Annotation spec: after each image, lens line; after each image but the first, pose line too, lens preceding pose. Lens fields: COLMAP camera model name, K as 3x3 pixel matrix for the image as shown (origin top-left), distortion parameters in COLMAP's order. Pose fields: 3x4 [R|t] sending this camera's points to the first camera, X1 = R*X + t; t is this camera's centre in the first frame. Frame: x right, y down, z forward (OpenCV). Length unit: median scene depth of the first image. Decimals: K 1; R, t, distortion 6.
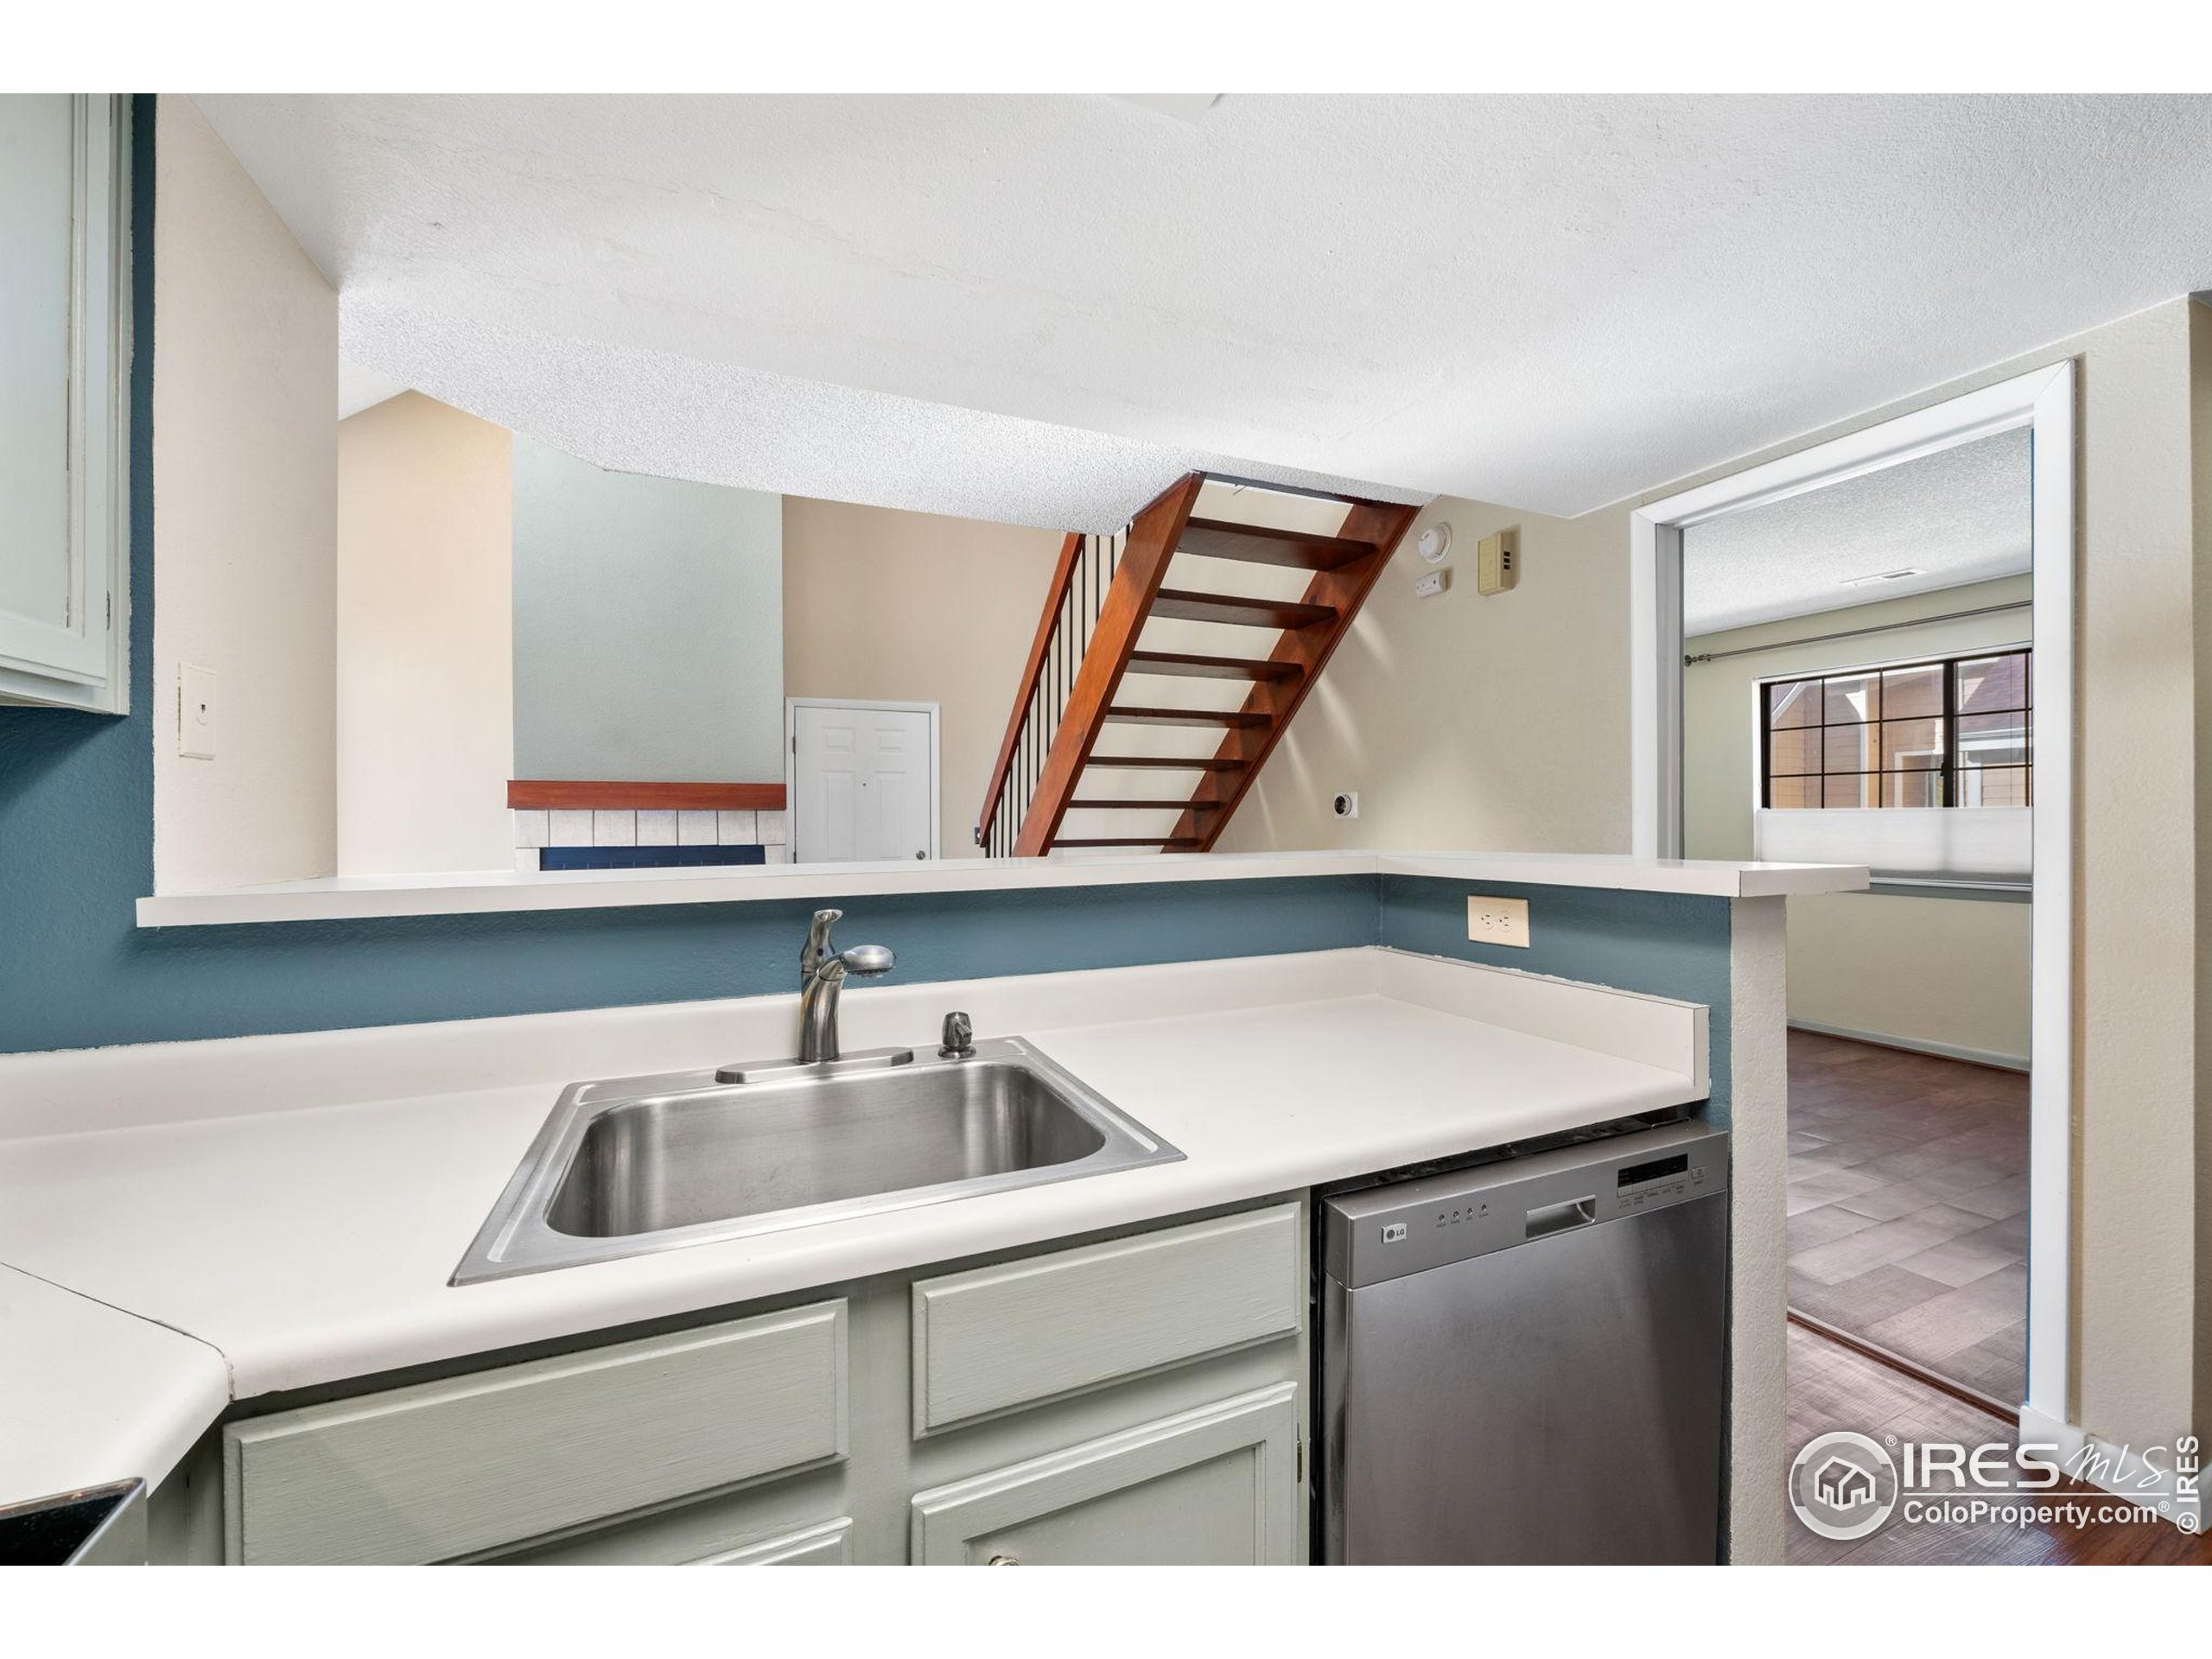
lens RADIAL K [[875.4, 0, 1105.4], [0, 875.4, 828.2], [0, 0, 1]] dist [-0.014776, -0.000055]
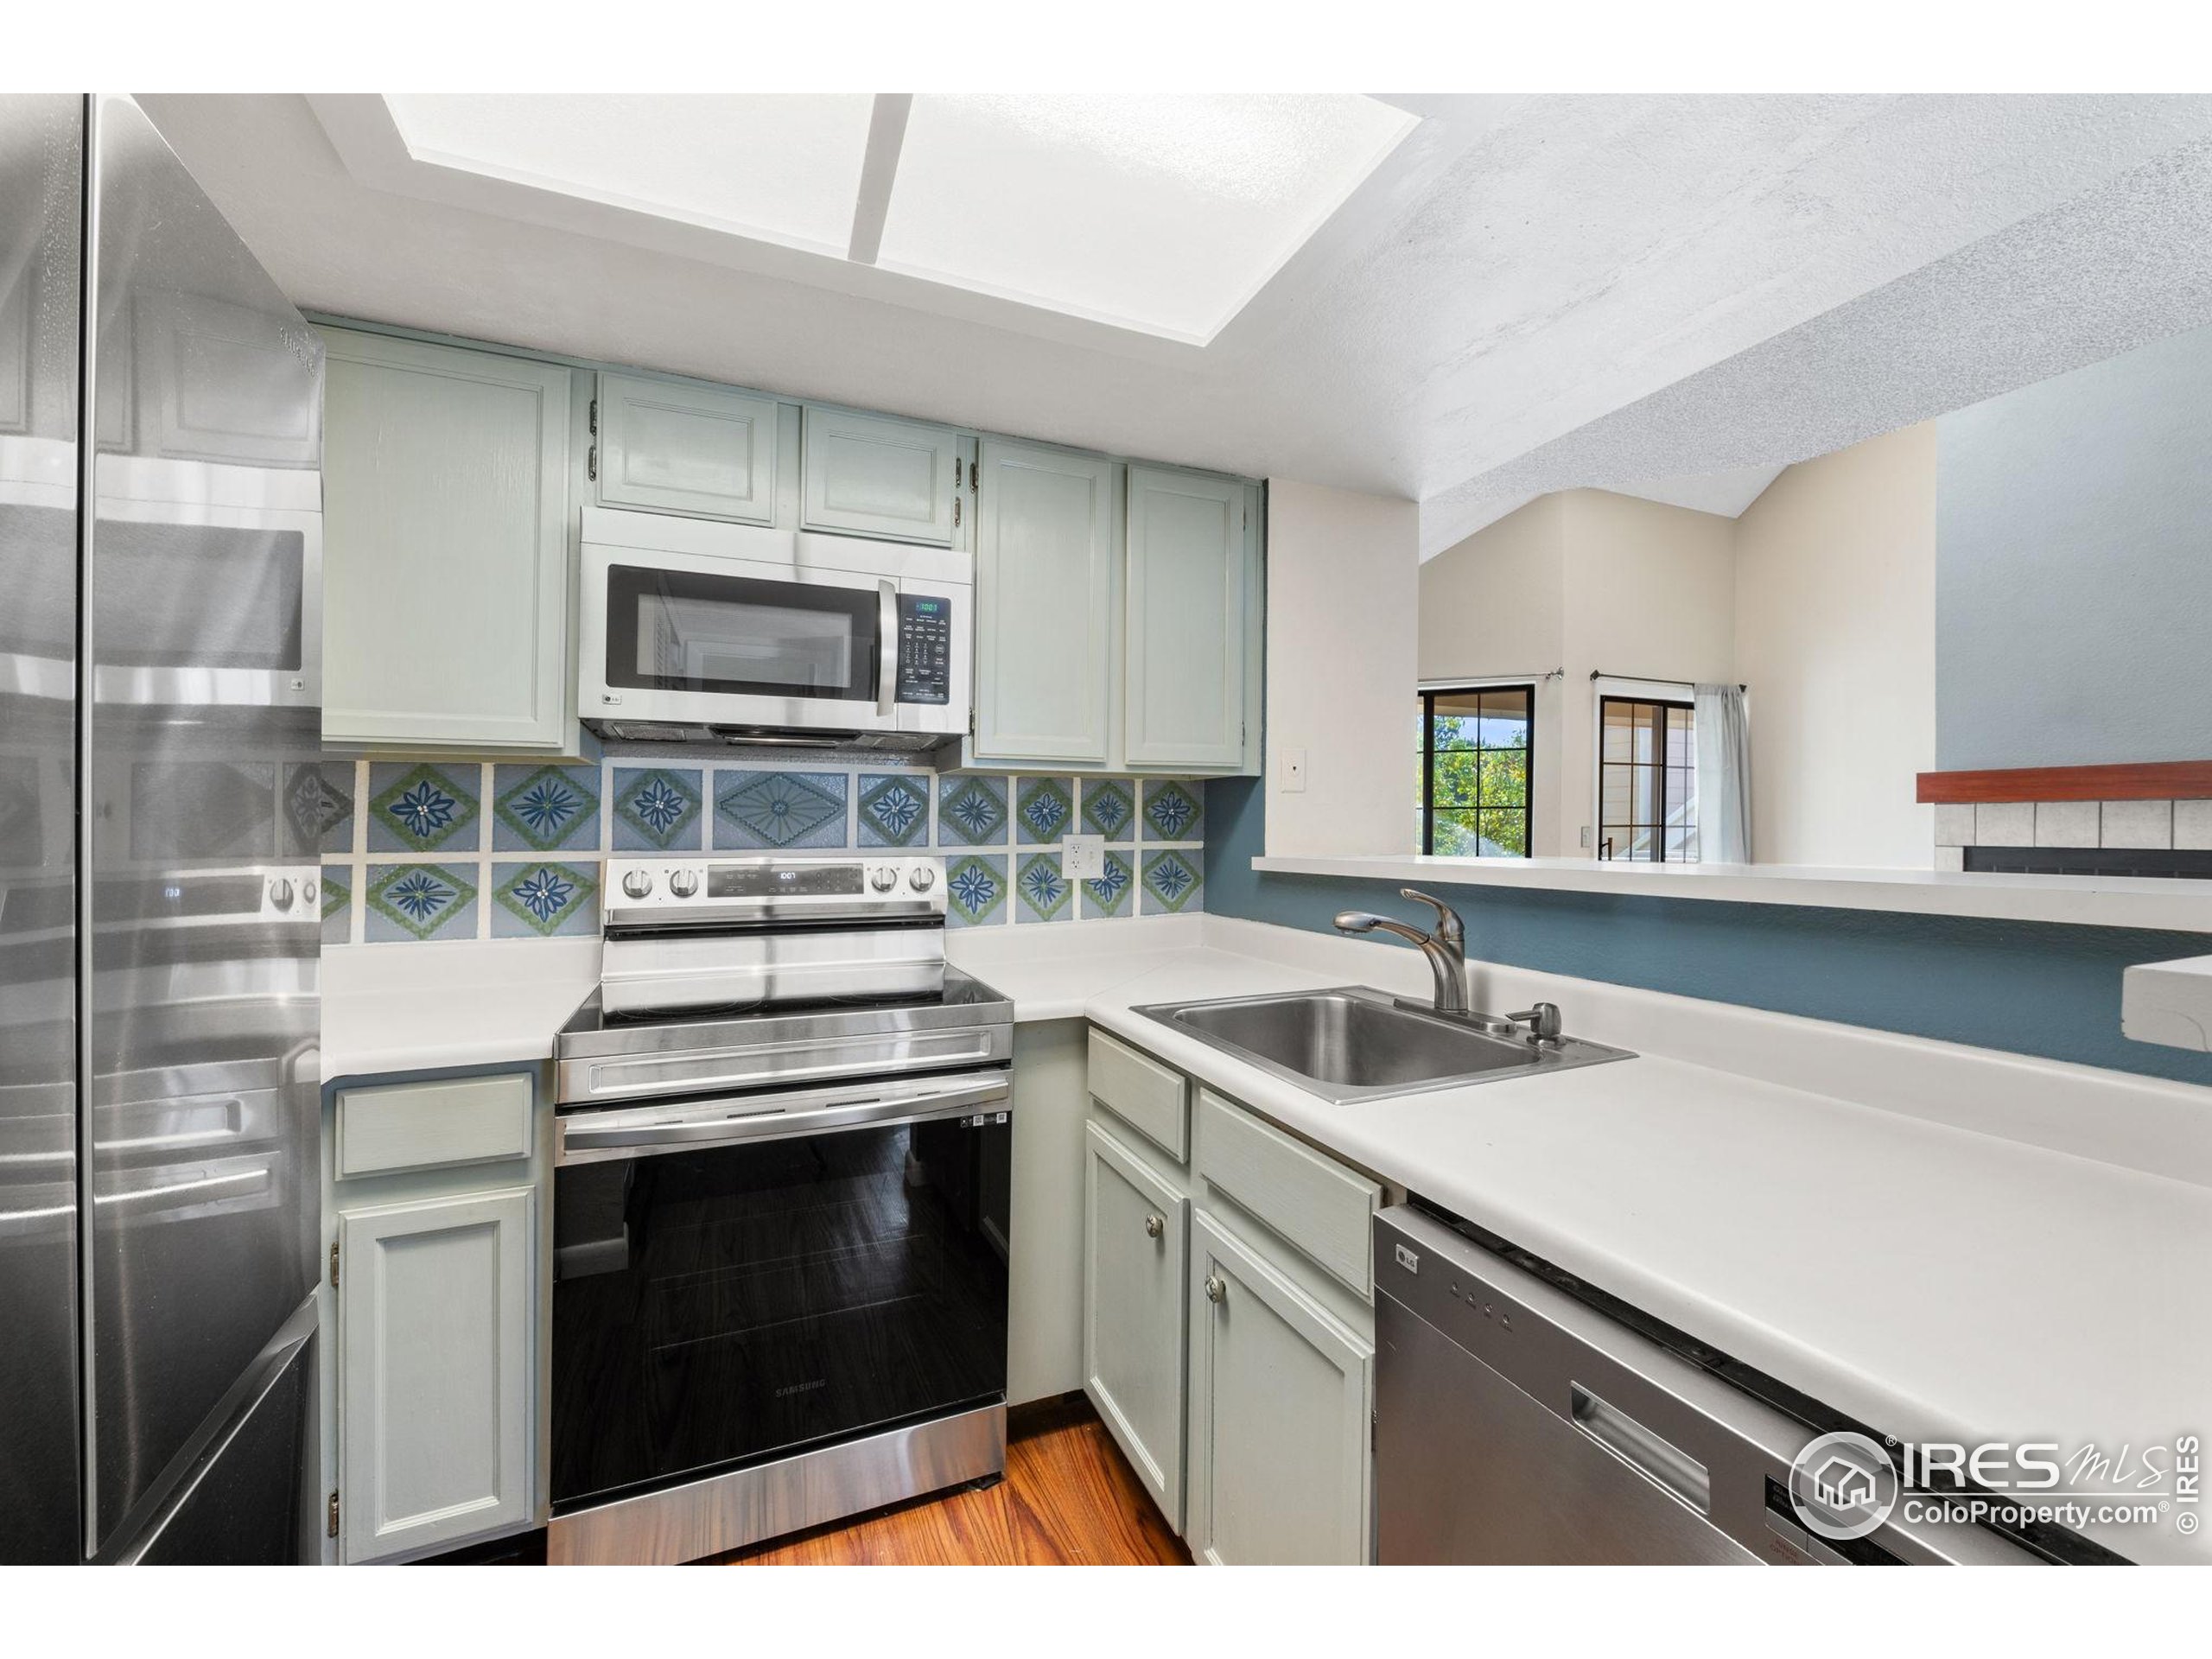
lens RADIAL K [[875.4, 0, 1104.5], [0, 875.4, 829.1], [0, 0, 1]] dist [-0.014776, -0.000055]
pose [[-0.009869, 0.009197, -0.999909, 0.246093], [-0.000241, 0.999958, 0.009200, -0.003033], [0.999951, 0.000331, -0.009866, 0.129770]]
